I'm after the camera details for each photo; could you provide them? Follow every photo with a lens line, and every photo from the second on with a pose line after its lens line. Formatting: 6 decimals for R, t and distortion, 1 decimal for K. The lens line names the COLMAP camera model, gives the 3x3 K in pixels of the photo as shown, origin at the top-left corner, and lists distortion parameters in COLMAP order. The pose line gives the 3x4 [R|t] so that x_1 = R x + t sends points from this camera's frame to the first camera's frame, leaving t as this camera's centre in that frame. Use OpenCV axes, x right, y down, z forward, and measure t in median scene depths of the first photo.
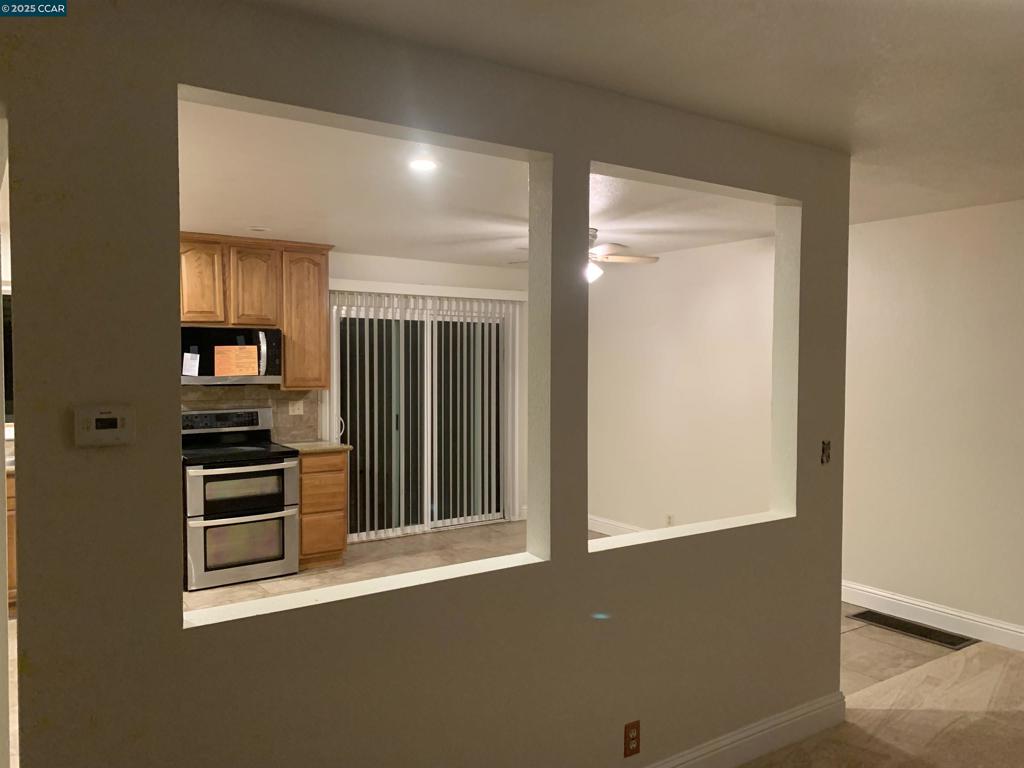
lens RADIAL K [[780.7, 0, 511.0], [0, 780.7, 392.5], [0, 0, 1]] dist [0.036270, -0.025281]
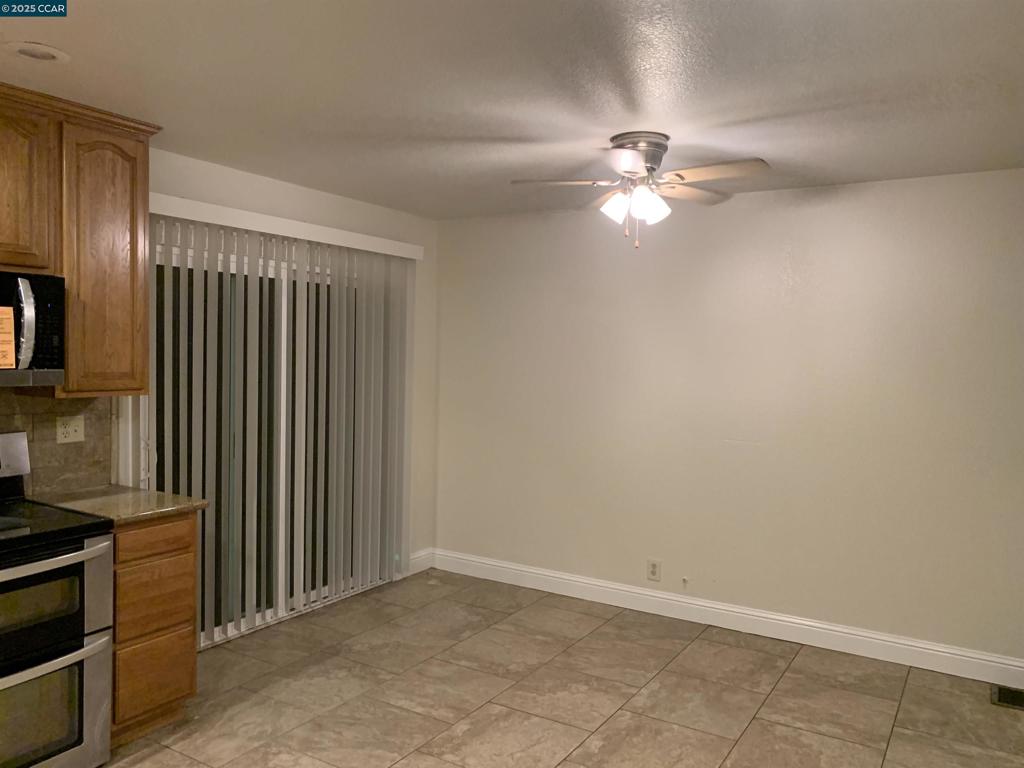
lens RADIAL K [[780.7, 0, 508.2], [0, 780.7, 381.4], [0, 0, 1]] dist [0.036270, -0.025281]
pose [[0.915061, 0.000515, 0.403315, -0.233707], [-0.000859, 0.999999, 0.000672, -0.014328], [-0.403314, -0.000961, 0.915061, 0.421075]]
